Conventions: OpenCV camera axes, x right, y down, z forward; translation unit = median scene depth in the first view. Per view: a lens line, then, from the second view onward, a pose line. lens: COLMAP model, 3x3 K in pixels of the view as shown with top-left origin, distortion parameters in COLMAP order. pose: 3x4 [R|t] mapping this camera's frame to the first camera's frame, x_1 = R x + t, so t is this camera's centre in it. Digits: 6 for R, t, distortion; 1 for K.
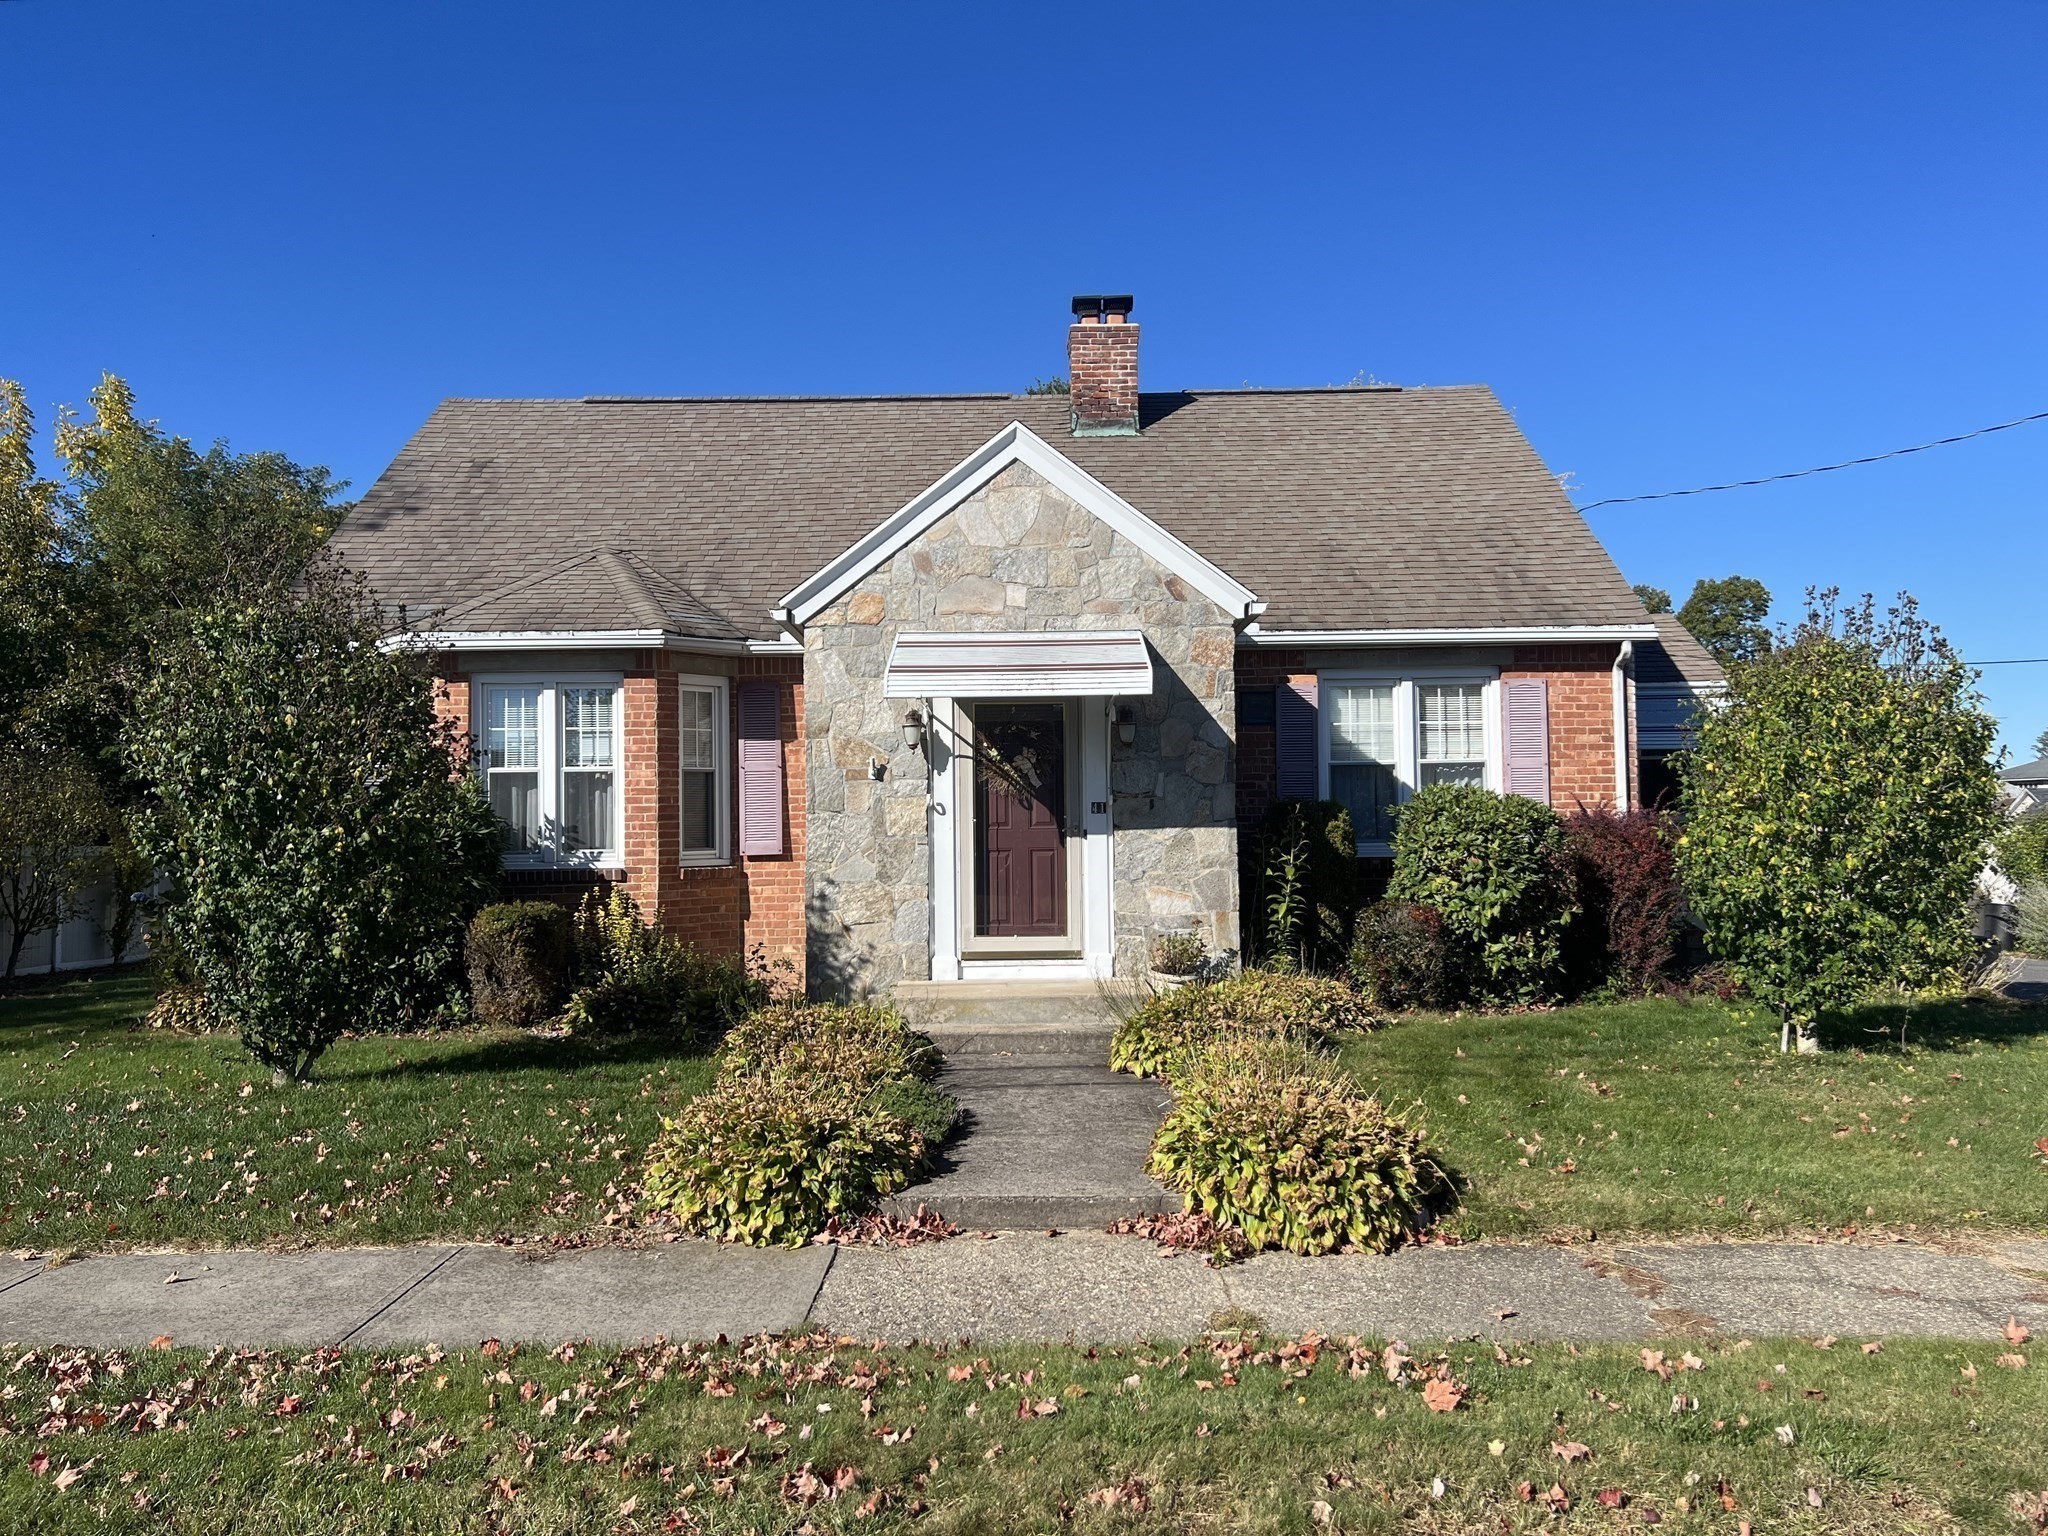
lens RADIAL K [[1532.1, 0, 1039.8], [0, 1532.1, 778.1], [0, 0, 1]] dist [0.070742, -0.088448]
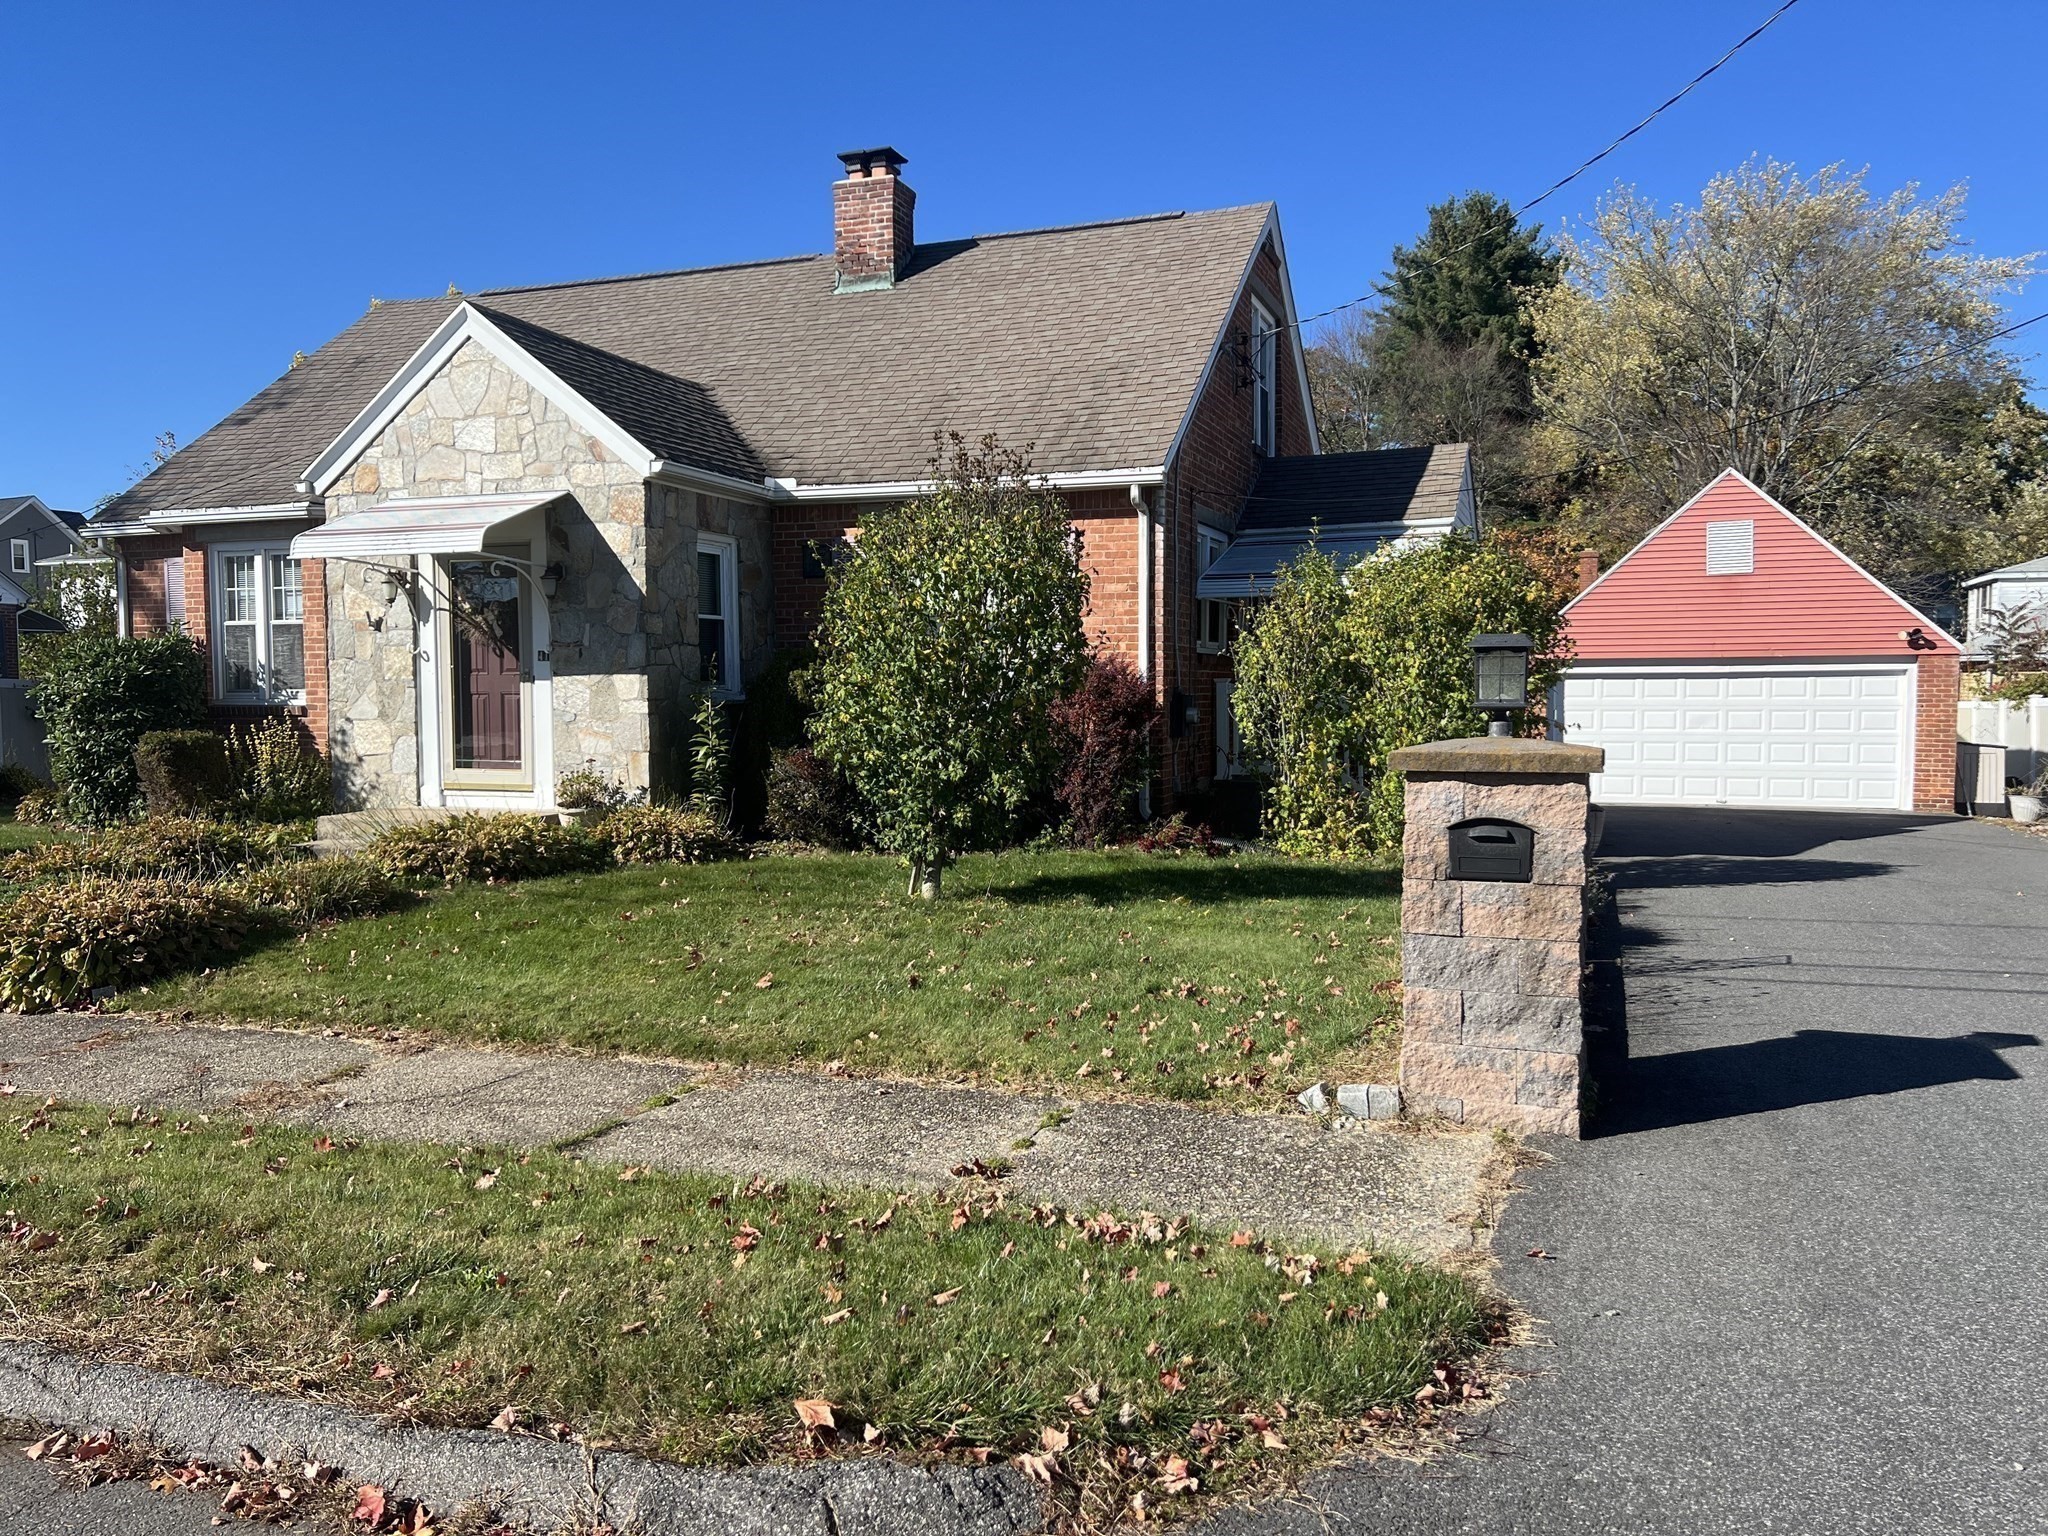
lens RADIAL K [[1532.1, 0, 1031.7], [0, 1532.1, 782.5], [0, 0, 1]] dist [0.070742, -0.088448]
pose [[0.938656, 0.030999, -0.343458, 0.750051], [0.002856, 0.995219, 0.097629, 0.002652], [0.344842, -0.092621, 0.934080, 0.076863]]
